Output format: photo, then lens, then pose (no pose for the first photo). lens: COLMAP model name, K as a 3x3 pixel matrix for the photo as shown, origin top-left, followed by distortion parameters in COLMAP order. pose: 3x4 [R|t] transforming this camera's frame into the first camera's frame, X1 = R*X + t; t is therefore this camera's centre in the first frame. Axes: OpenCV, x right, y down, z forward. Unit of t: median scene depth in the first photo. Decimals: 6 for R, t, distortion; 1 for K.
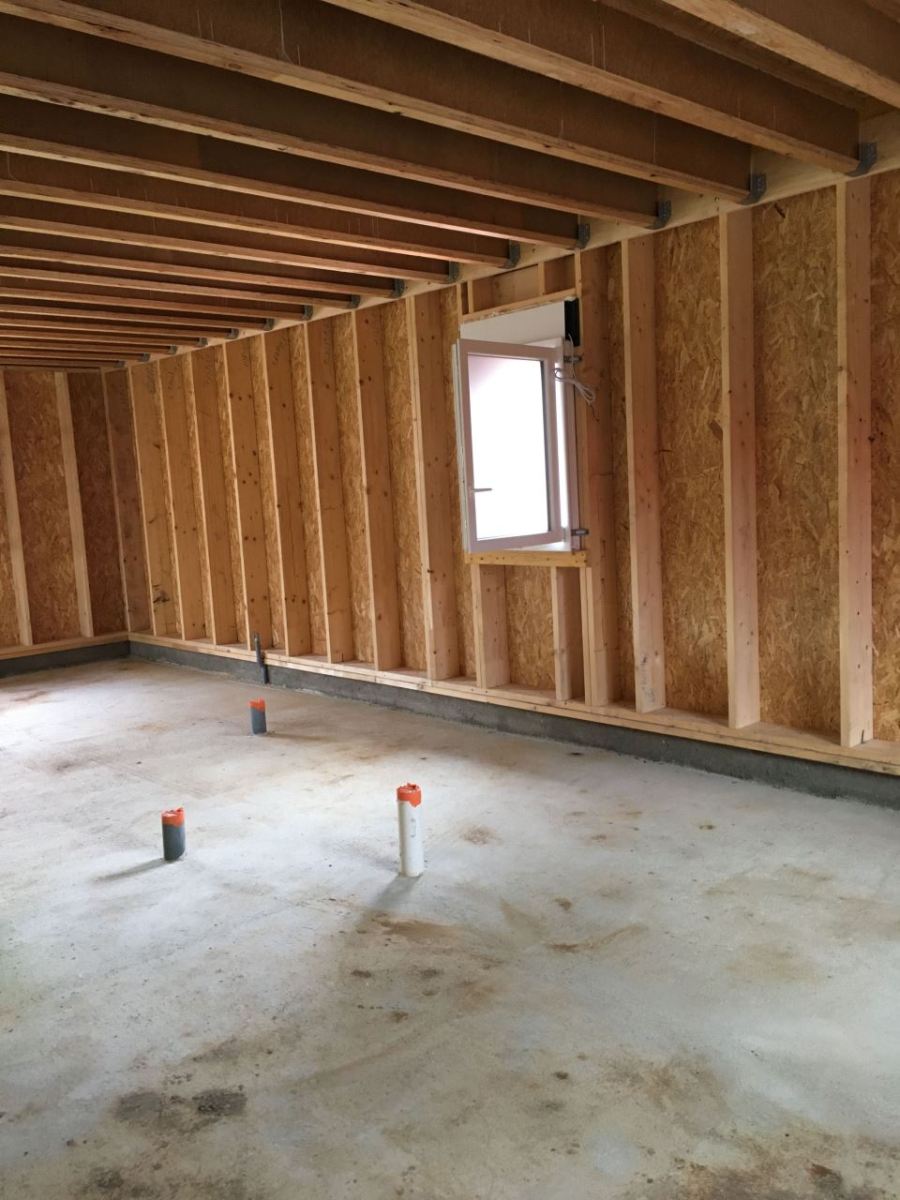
lens RADIAL K [[1033.1, 0, 449.4], [0, 1033.1, 597.8], [0, 0, 1]] dist [0.052140, -0.068468]
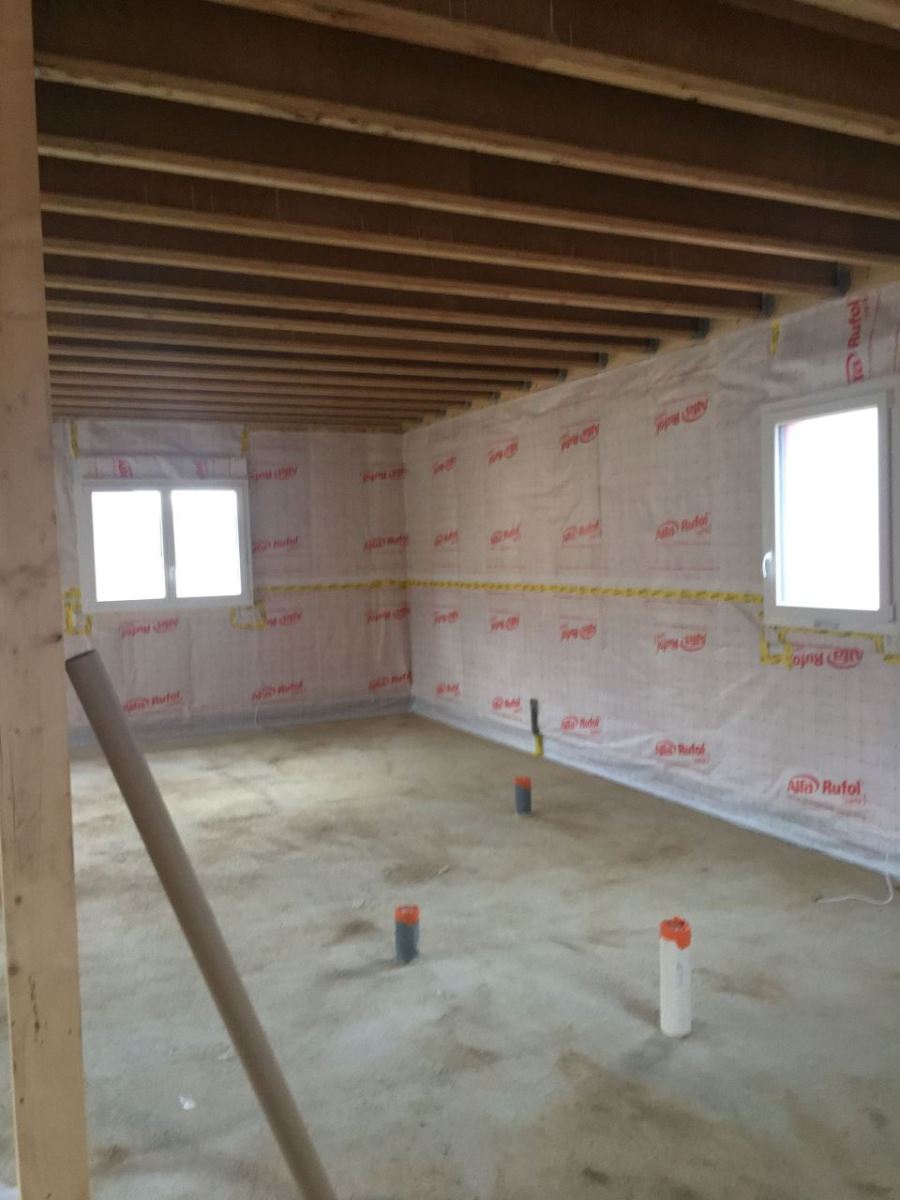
lens RADIAL K [[1033.1, 0, 455.0], [0, 1033.1, 593.7], [0, 0, 1]] dist [0.052140, -0.068468]
pose [[0.958187, 0.043029, -0.282888, 0.015691], [-0.058483, 0.997209, -0.046408, -0.029050], [0.280102, 0.061012, 0.958030, 0.169082]]
